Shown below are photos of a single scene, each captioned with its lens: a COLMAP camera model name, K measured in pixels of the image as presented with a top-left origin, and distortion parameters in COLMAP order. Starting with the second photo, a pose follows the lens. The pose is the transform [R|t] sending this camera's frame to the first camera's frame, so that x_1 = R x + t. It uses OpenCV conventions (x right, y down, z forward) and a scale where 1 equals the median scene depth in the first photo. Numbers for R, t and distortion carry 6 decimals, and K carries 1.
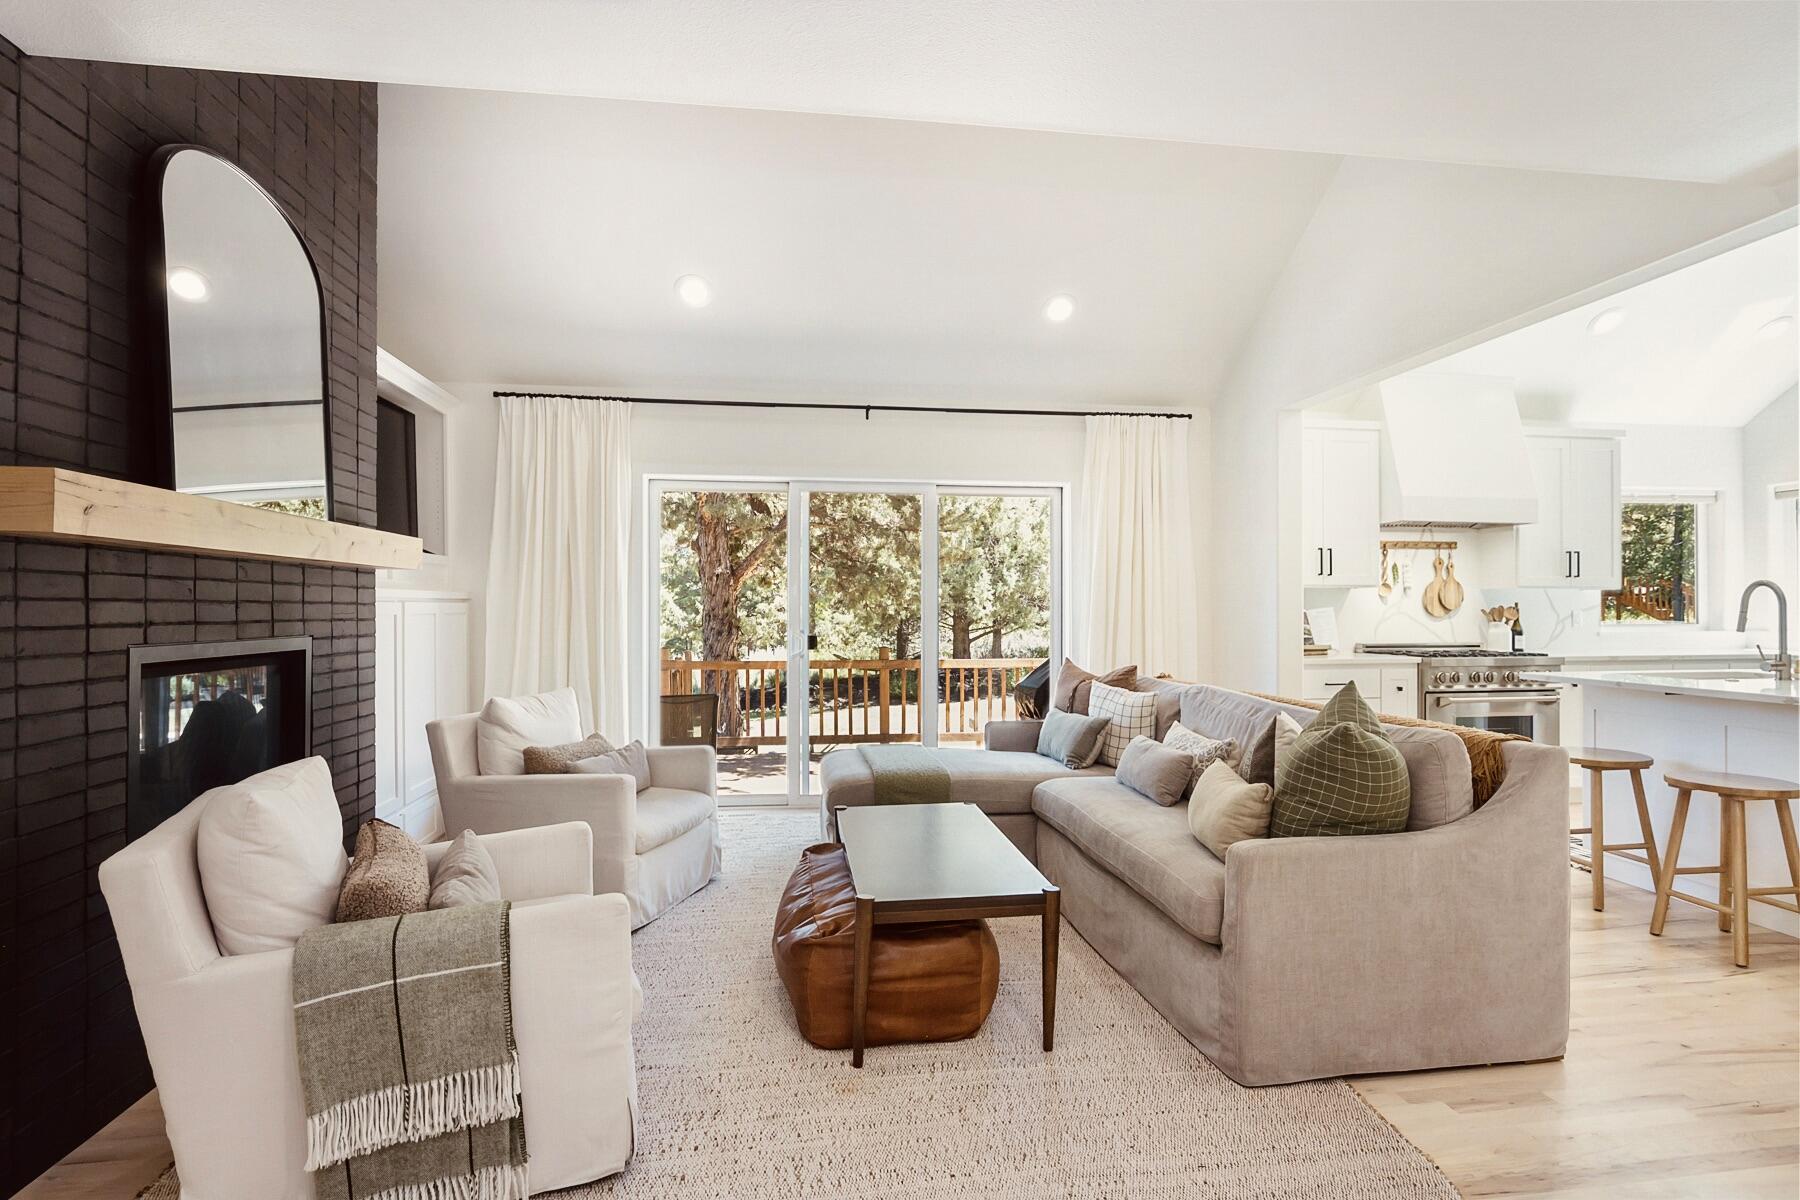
lens RADIAL K [[902.3, 0, 900.0], [0, 902.3, 600.0], [0, 0, 1]] dist [-0.014411, 0.000654]
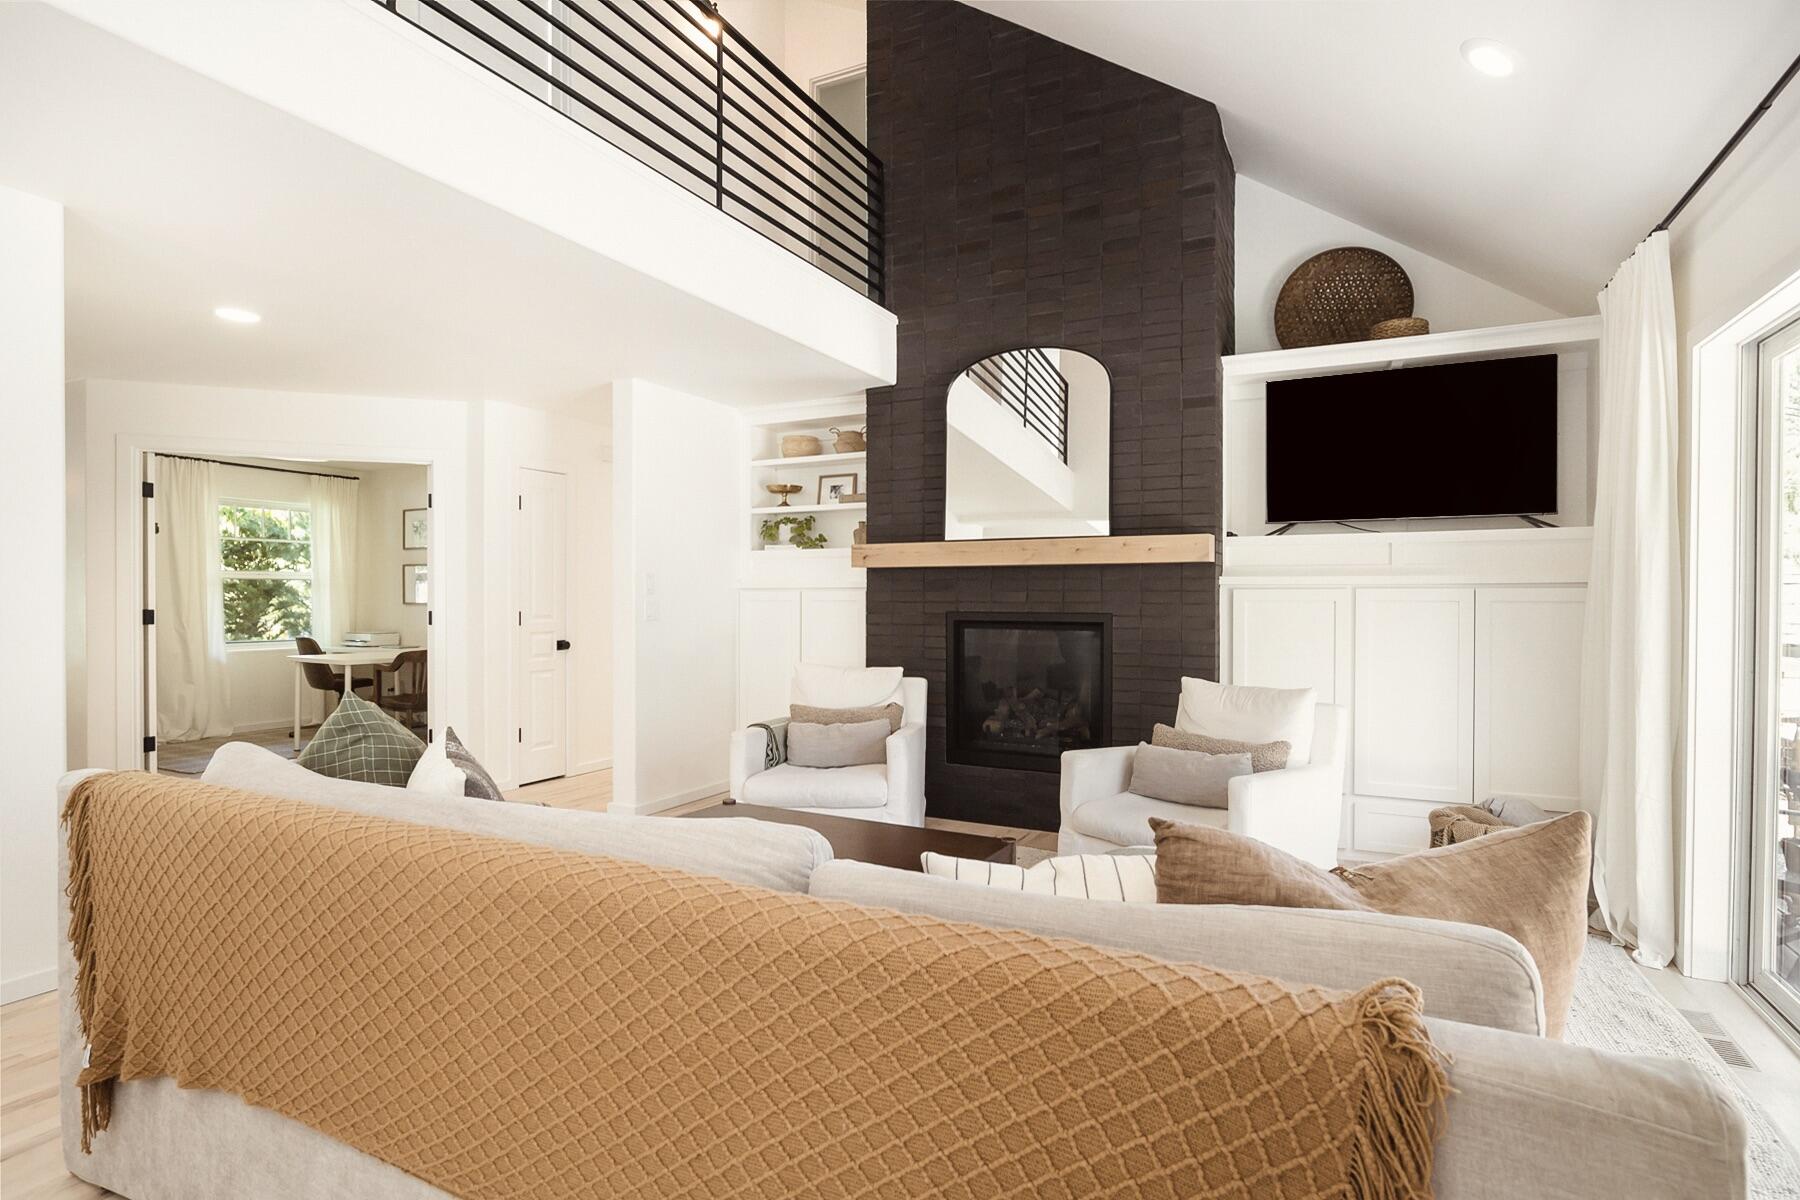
lens RADIAL K [[902.3, 0, 900.0], [0, 902.3, 600.0], [0, 0, 1]] dist [-0.014411, 0.000654]
pose [[-0.582106, 0.004310, -0.813102, 0.399017], [0.005207, 0.999985, 0.001572, 0.007613], [0.813096, -0.003319, -0.582120, 0.861489]]
